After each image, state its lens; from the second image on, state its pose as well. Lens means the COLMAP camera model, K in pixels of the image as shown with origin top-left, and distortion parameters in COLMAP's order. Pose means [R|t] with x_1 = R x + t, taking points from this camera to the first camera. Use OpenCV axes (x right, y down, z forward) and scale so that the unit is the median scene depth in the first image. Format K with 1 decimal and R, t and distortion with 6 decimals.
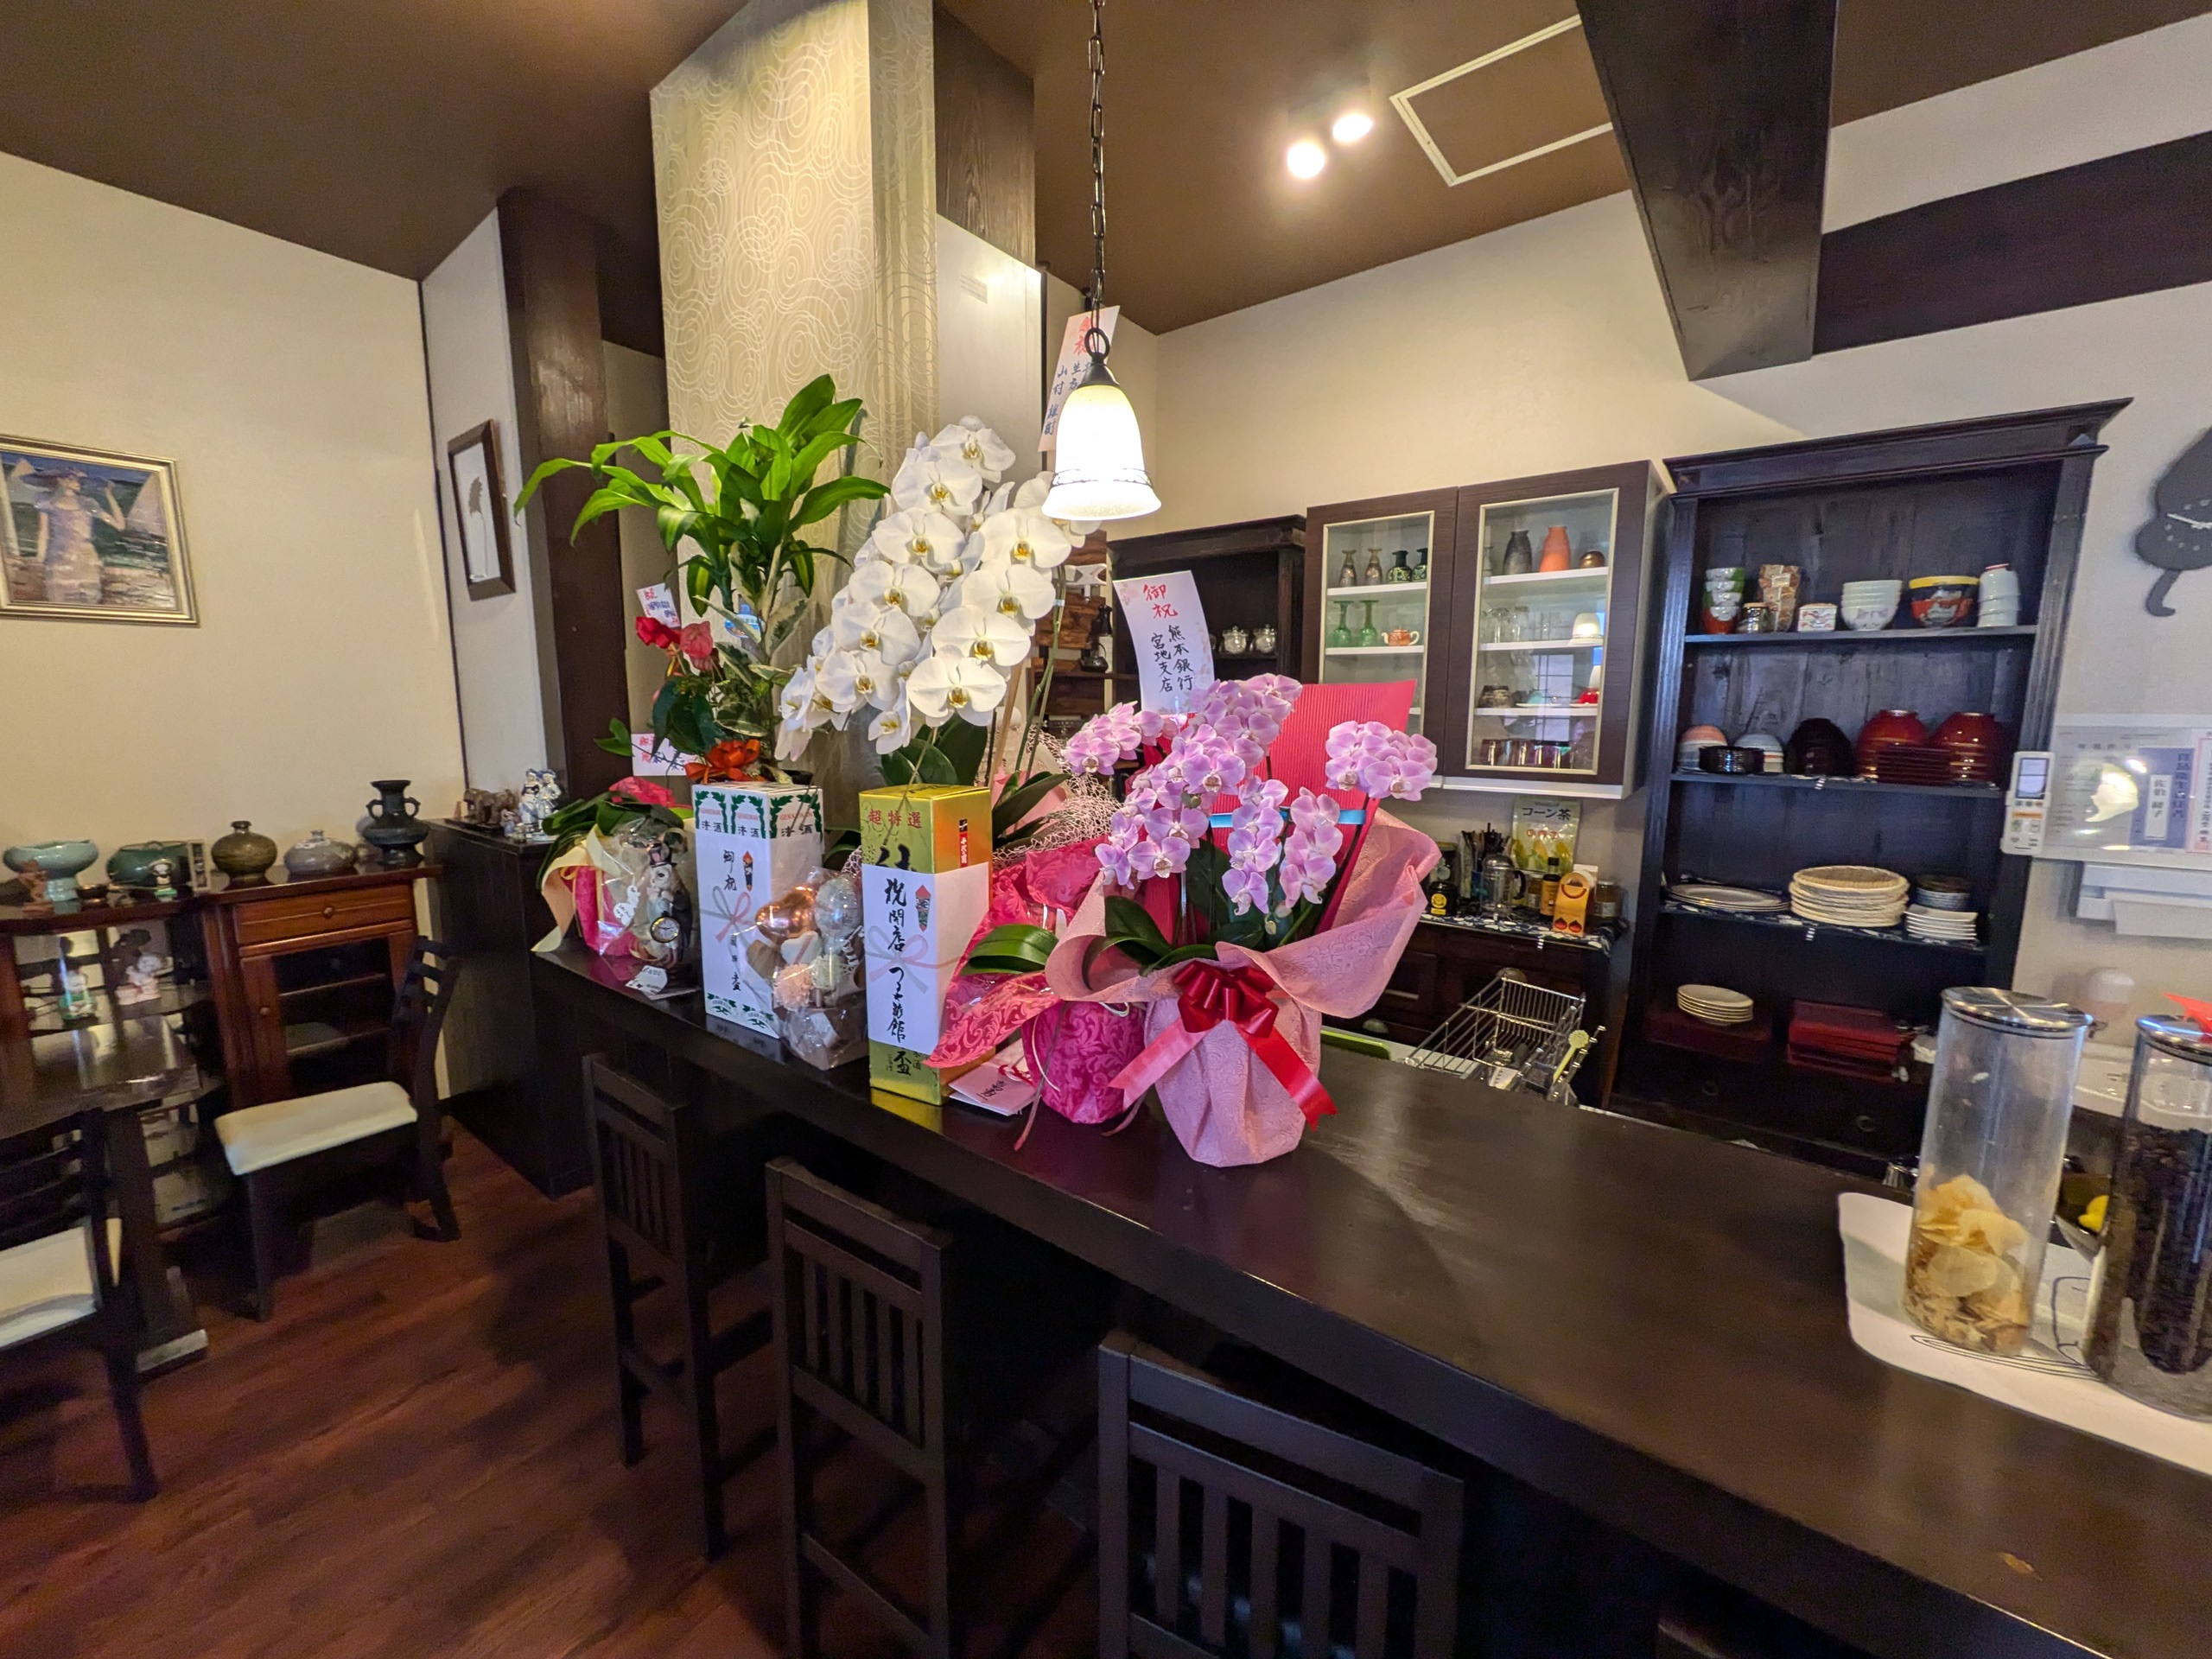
lens RADIAL K [[865.1, 0, 1106.0], [0, 865.1, 829.5], [0, 0, 1]] dist [-0.001692, 0.000392]
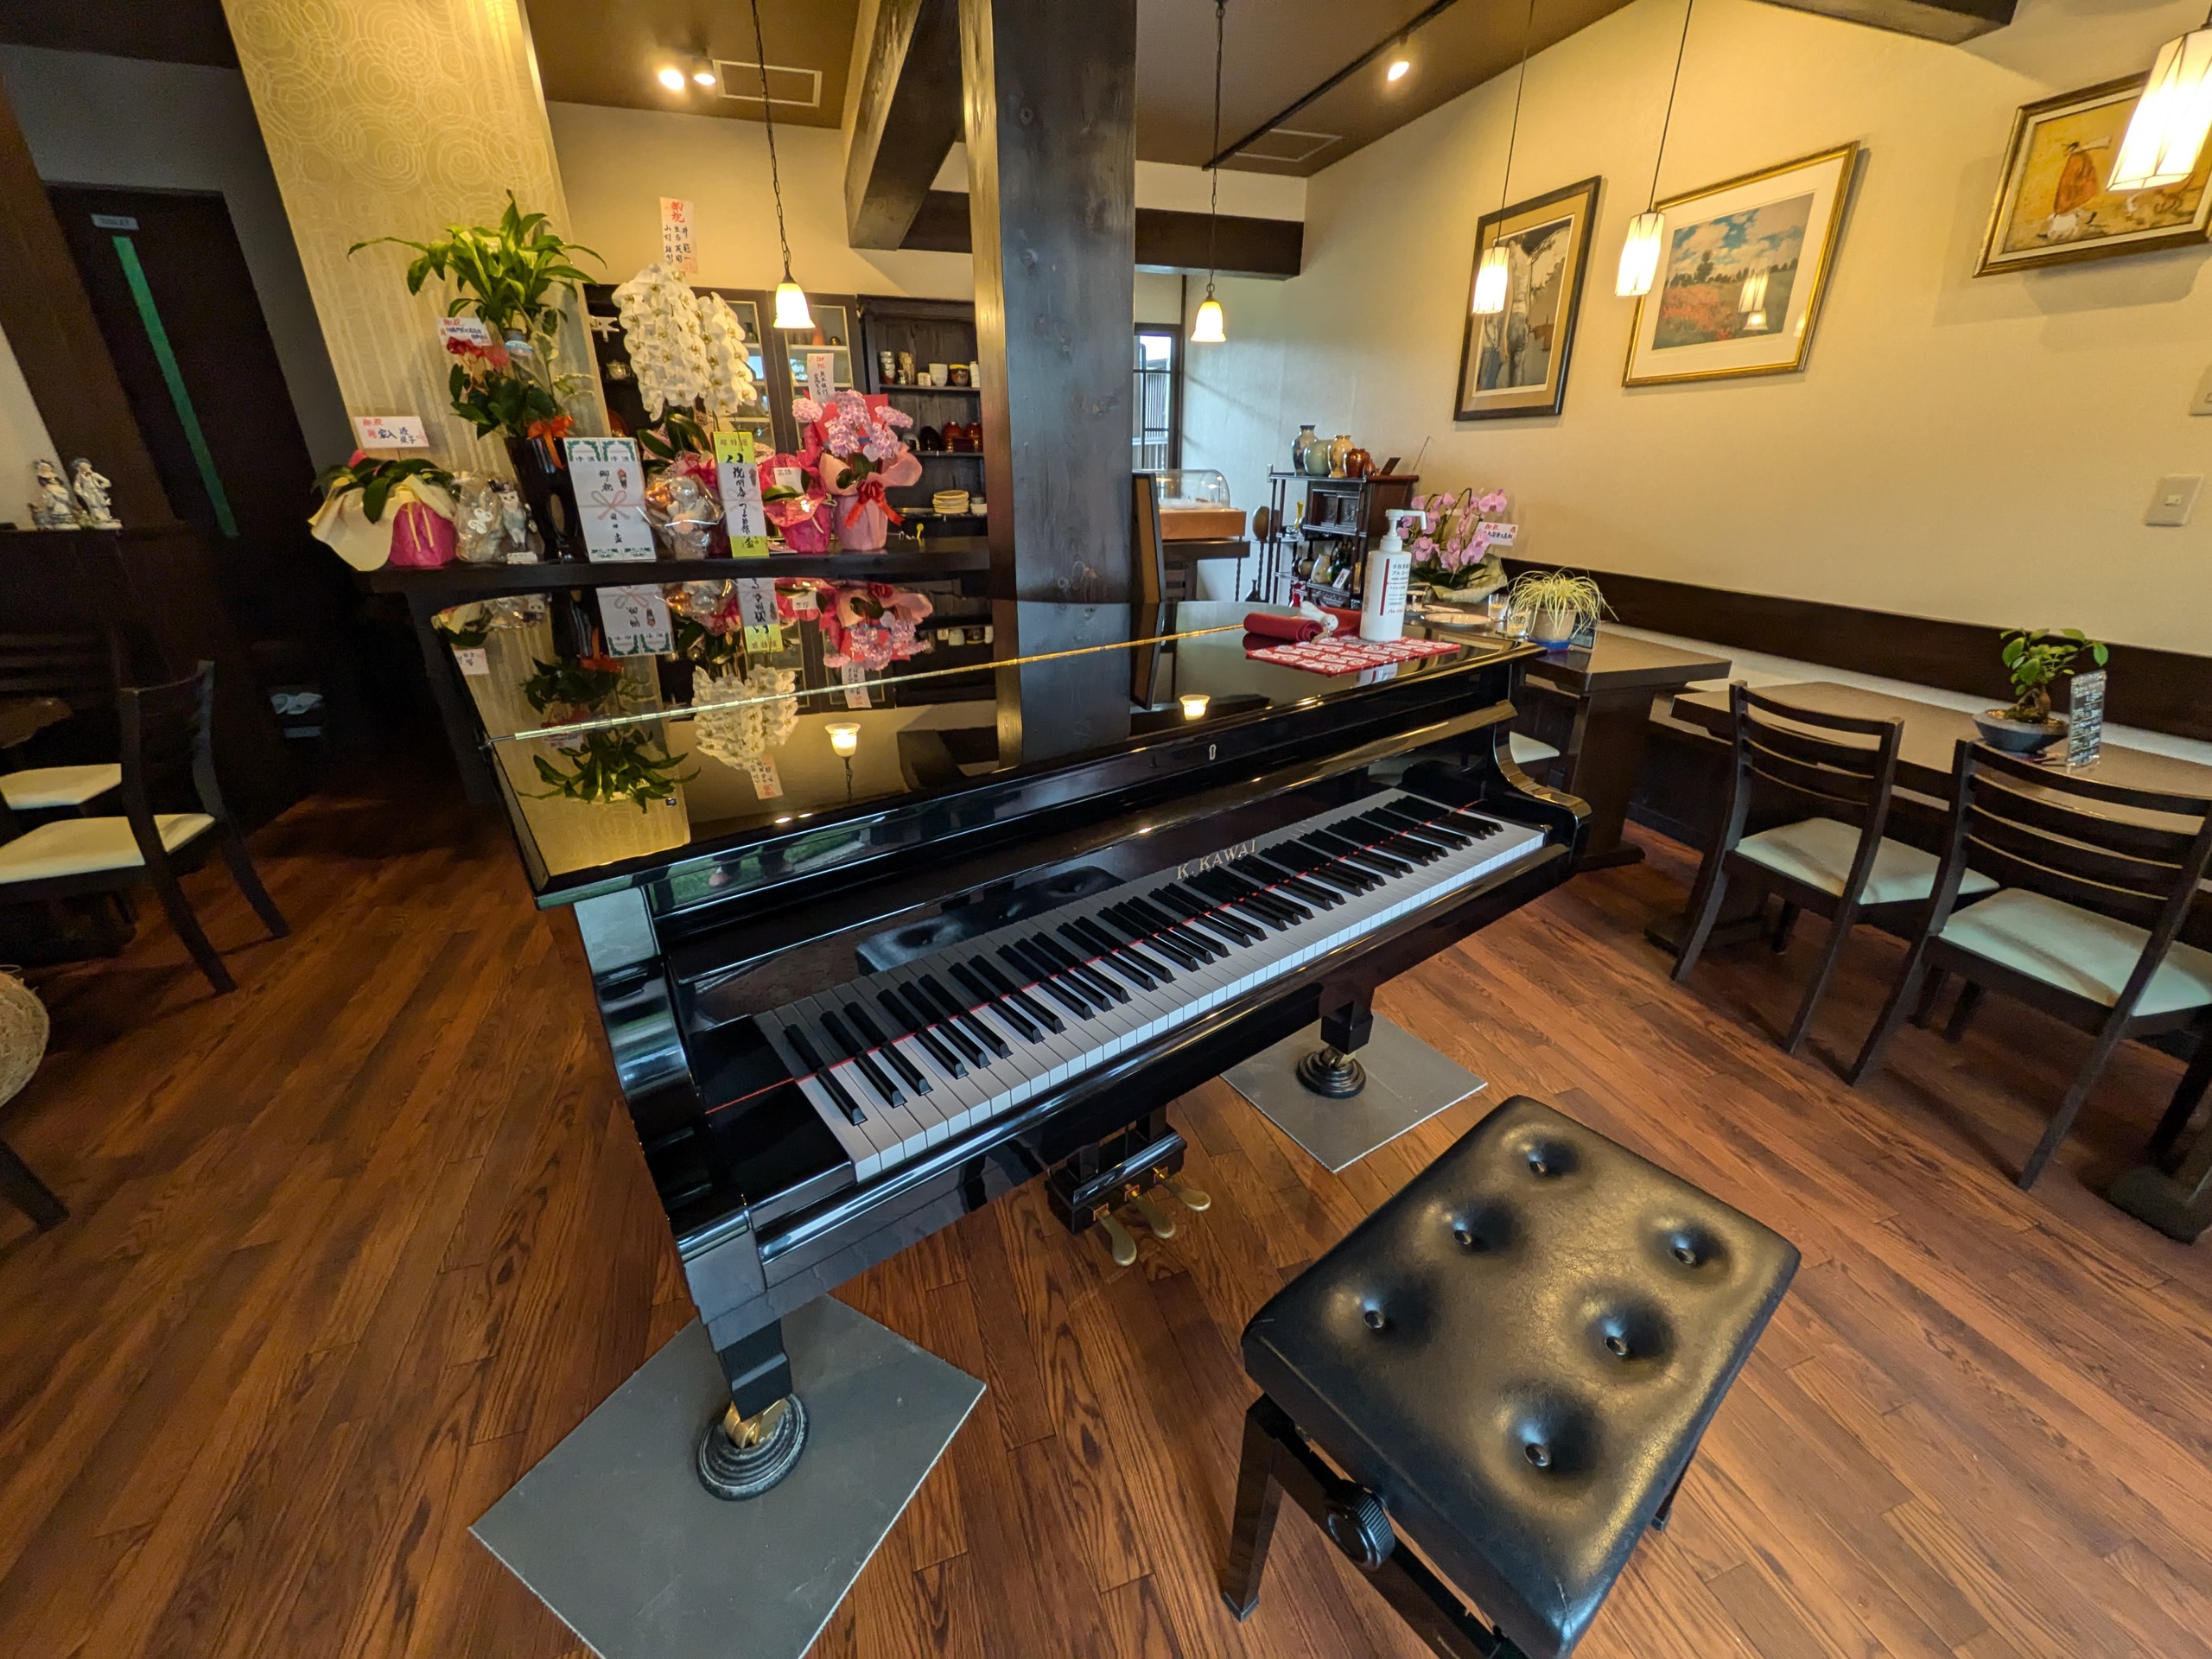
lens RADIAL K [[865.1, 0, 1106.0], [0, 865.1, 829.5], [0, 0, 1]] dist [-0.001692, 0.000392]
pose [[0.549881, -0.332594, 0.766168, -1.183687], [0.120265, 0.939268, 0.321422, 0.224711], [-0.826540, -0.084601, 0.556485, -0.884723]]
